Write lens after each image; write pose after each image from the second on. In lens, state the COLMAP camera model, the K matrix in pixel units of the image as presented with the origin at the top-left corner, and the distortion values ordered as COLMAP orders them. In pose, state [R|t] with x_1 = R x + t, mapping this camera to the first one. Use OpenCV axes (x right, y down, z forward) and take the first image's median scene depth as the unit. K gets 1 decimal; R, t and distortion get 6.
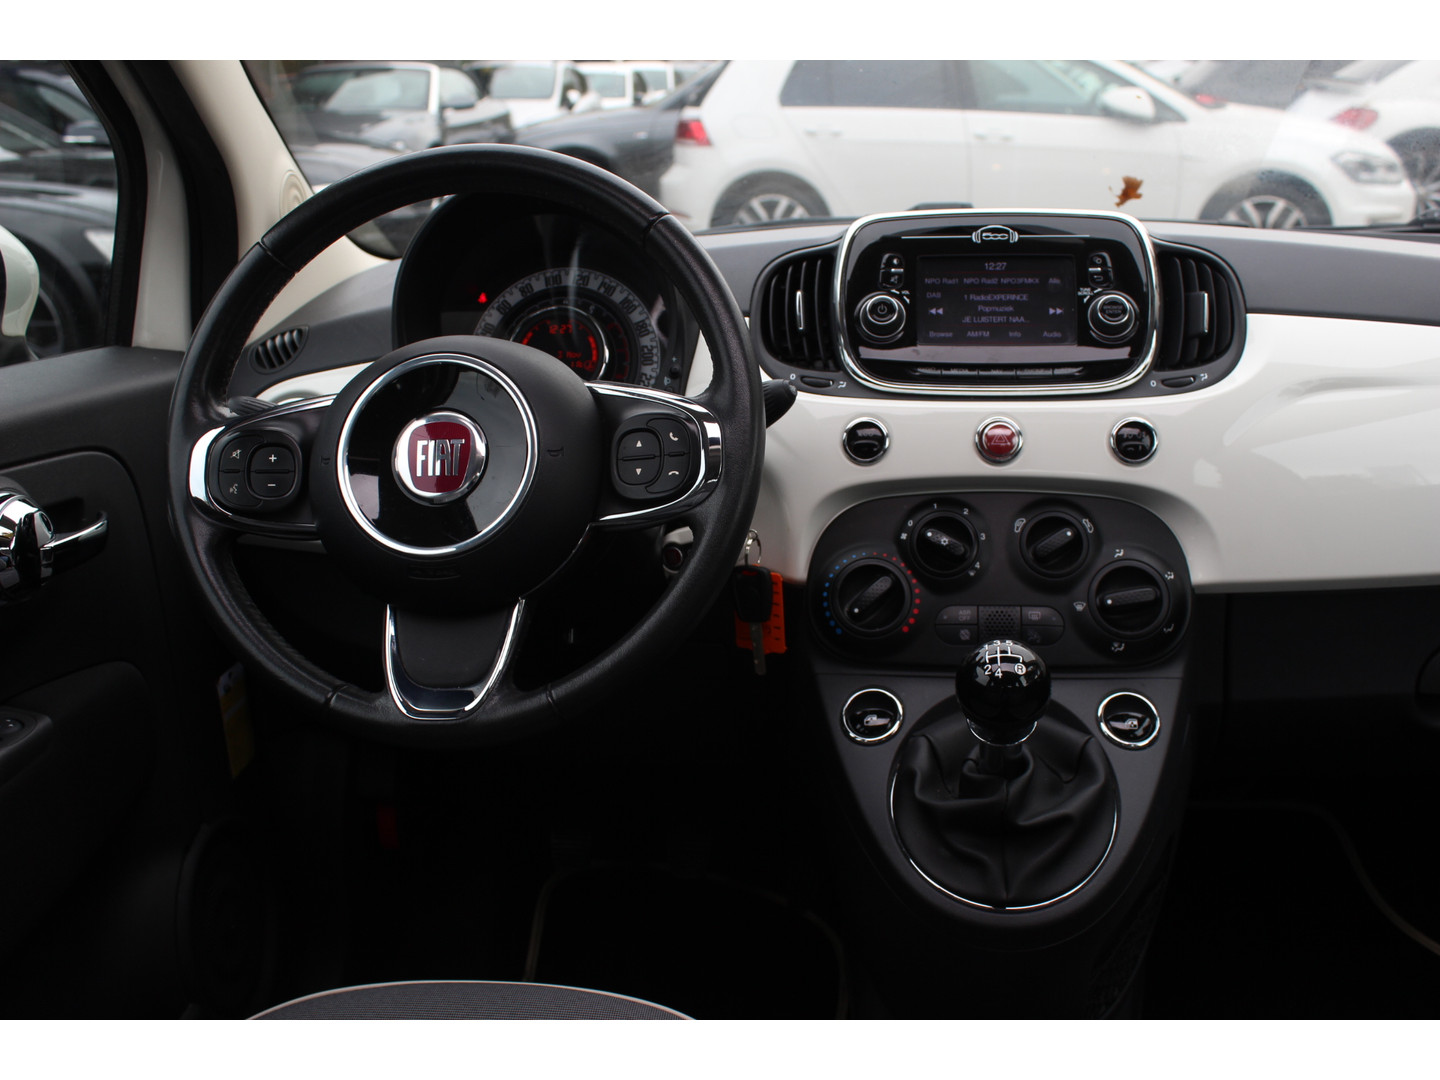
lens RADIAL K [[1454.8, 0, 720.0], [0, 1454.8, 540.0], [0, 0, 1]] dist [-0.141731, 0.190652]
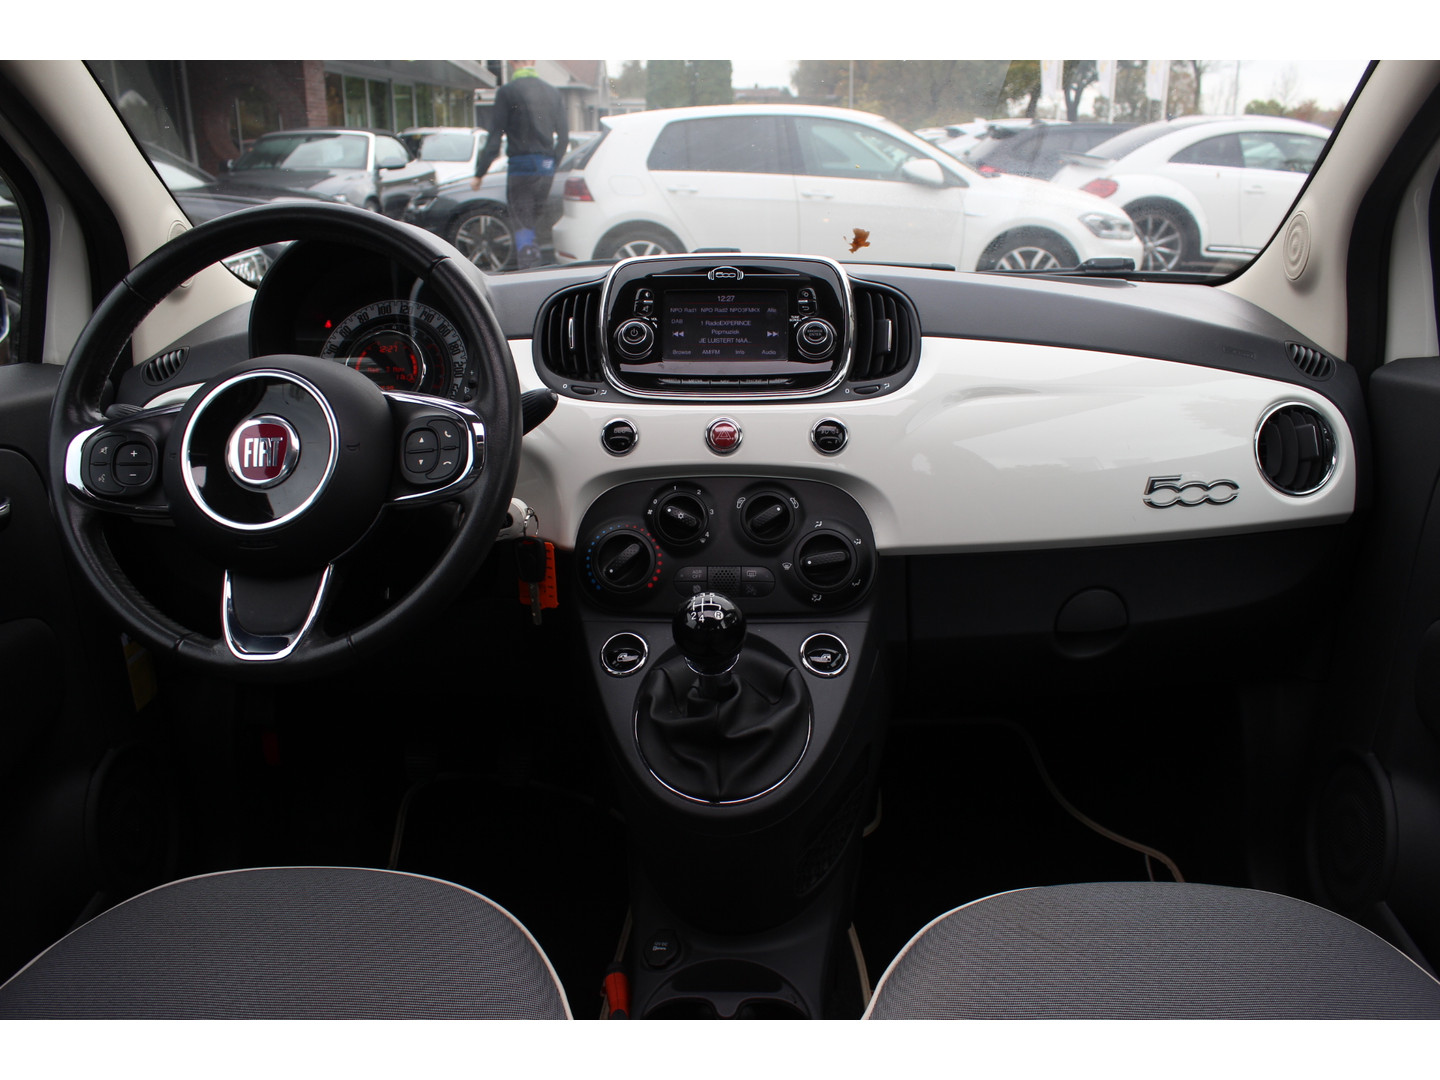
lens RADIAL K [[1171.1, 0, 720.0], [0, 1171.1, 540.0], [0, 0, 1]] dist [-0.178404, 0.159889]
pose [[0.995926, -0.008223, 0.089803, 0.096051], [0.006511, 0.999792, 0.019339, 0.002468], [-0.089943, -0.018676, 0.995772, -0.021387]]
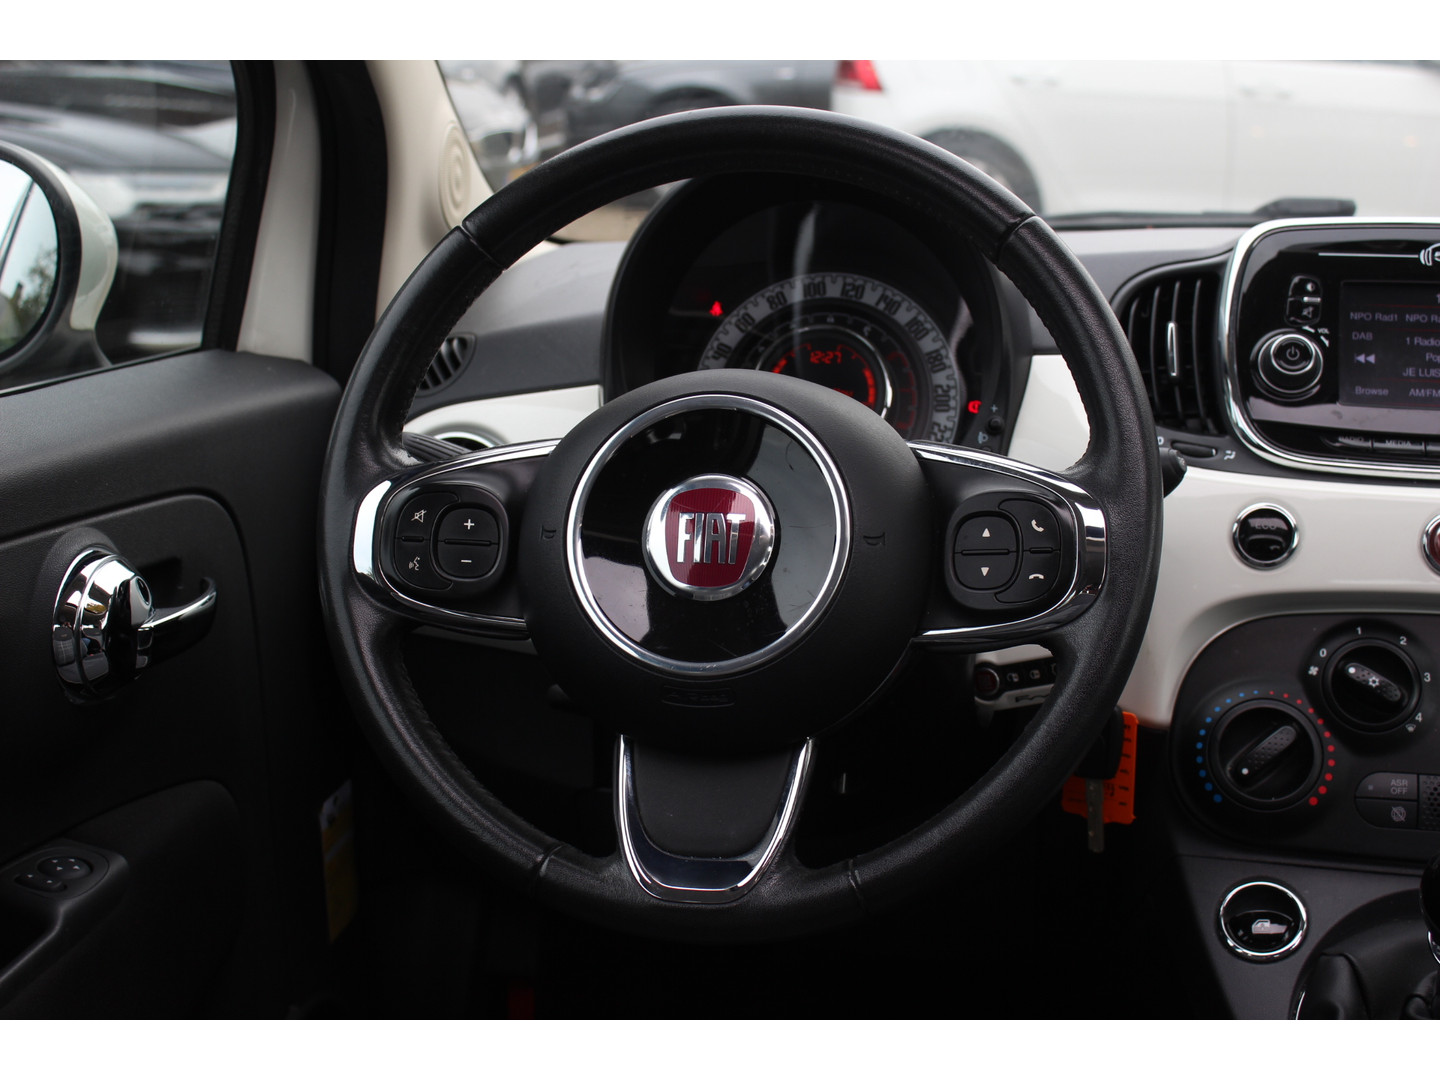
lens RADIAL K [[1920.3, 0, 720.0], [0, 1920.3, 540.0], [0, 0, 1]] dist [-0.047437, 0.028584]
pose [[0.996573, 0.049321, -0.066413, -0.106899], [-0.051586, 0.998129, -0.032831, -0.021036], [0.064669, 0.036145, 0.997252, 0.035152]]
